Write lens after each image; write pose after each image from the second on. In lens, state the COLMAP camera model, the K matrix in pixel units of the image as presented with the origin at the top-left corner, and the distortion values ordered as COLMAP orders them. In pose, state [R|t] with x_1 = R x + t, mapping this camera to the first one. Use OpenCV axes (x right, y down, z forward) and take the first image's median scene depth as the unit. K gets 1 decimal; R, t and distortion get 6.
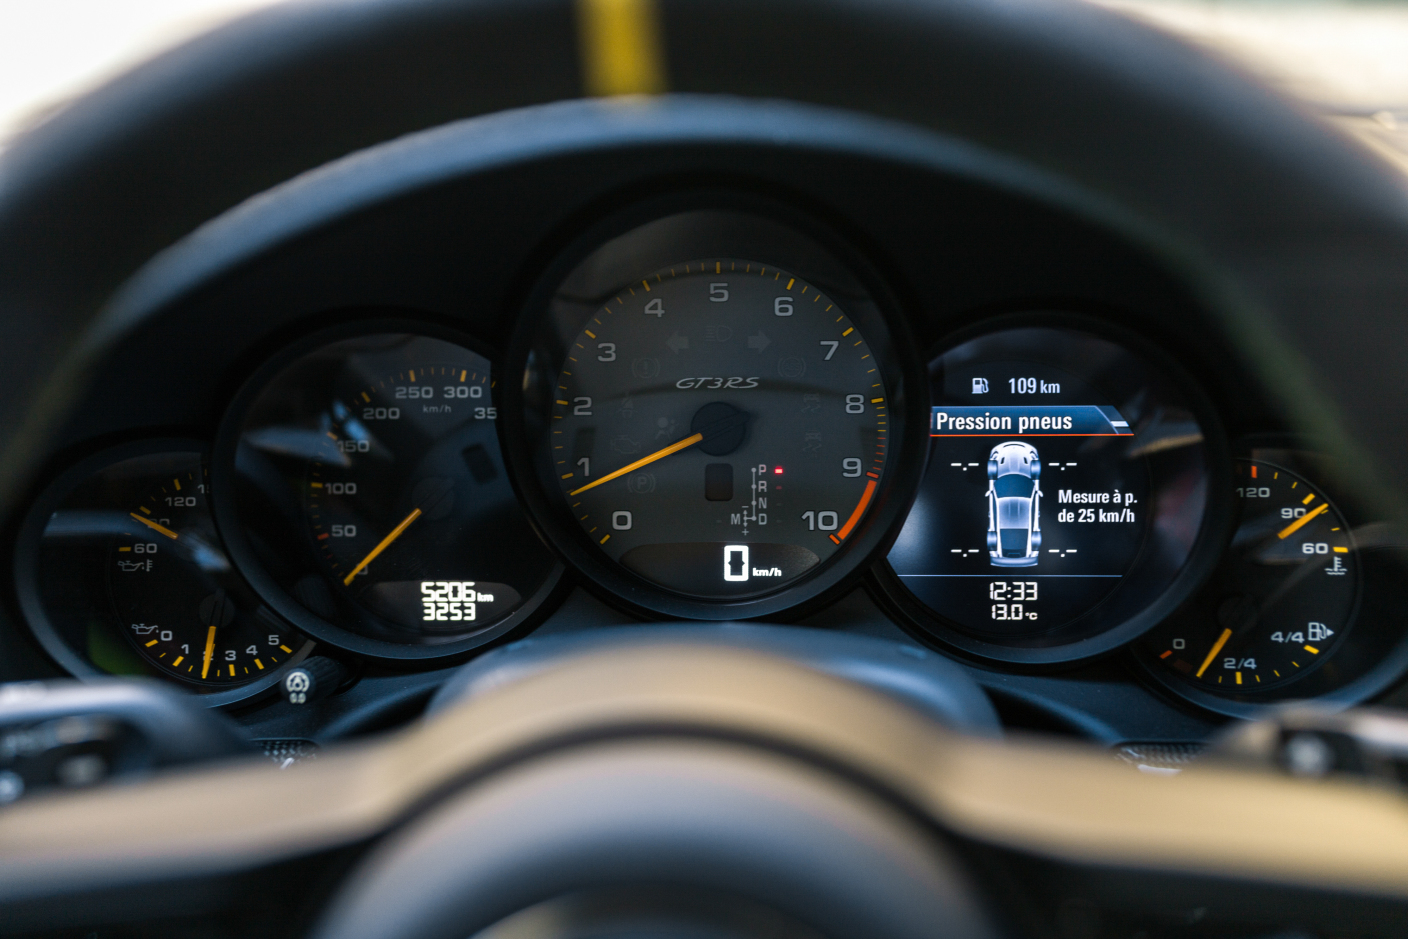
lens RADIAL K [[1384.6, 0, 712.9], [0, 1384.6, 472.7], [0, 0, 1]] dist [-0.001224, 0.016049]
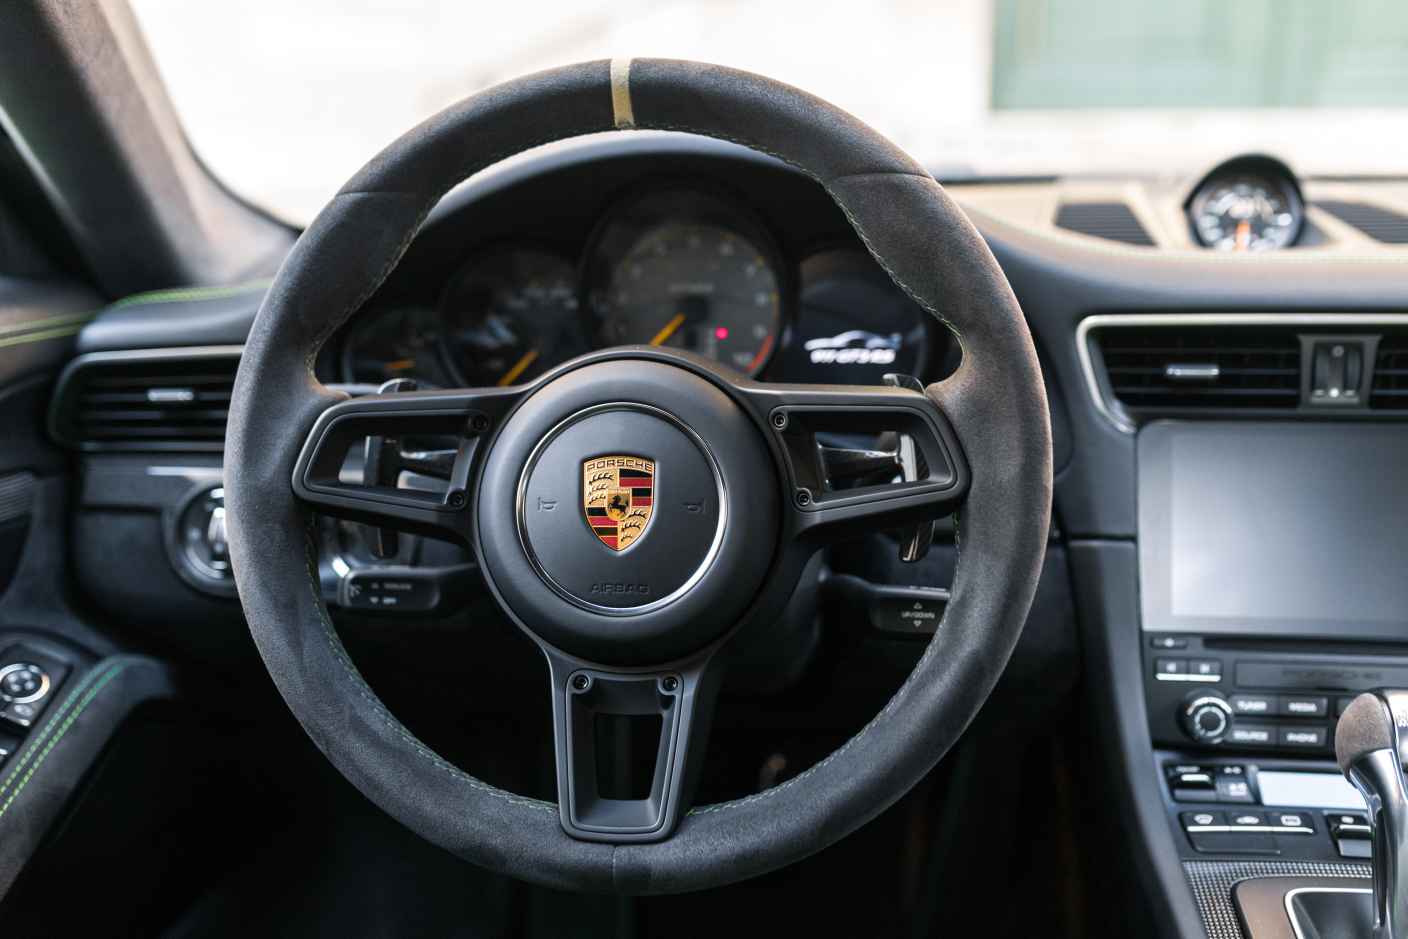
lens RADIAL K [[1384.6, 0, 712.9], [0, 1384.6, 472.7], [0, 0, 1]] dist [-0.001224, 0.016049]
pose [[0.997826, 0.023777, -0.061461, 0.157076], [-0.027535, 0.997755, -0.061047, 0.307851], [0.059871, 0.062607, 0.996241, -0.894671]]
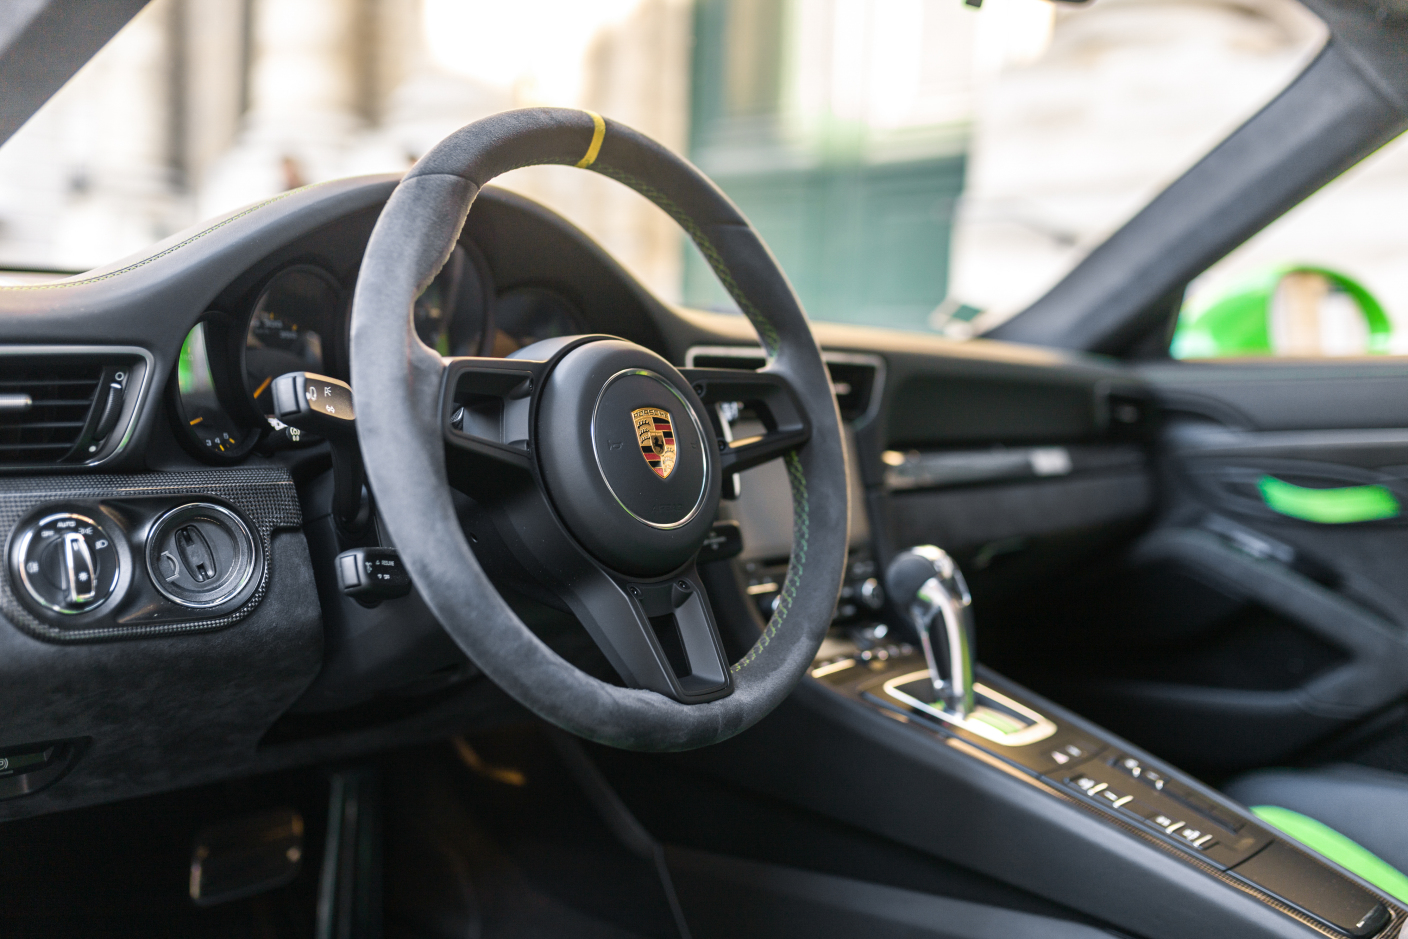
lens RADIAL K [[1384.6, 0, 712.9], [0, 1384.6, 472.7], [0, 0, 1]] dist [-0.001224, 0.016049]
pose [[0.603228, -0.011865, 0.797480, -1.422315], [0.197144, 0.971080, -0.134676, 0.552538], [-0.772819, 0.238459, 0.588122, -0.626419]]
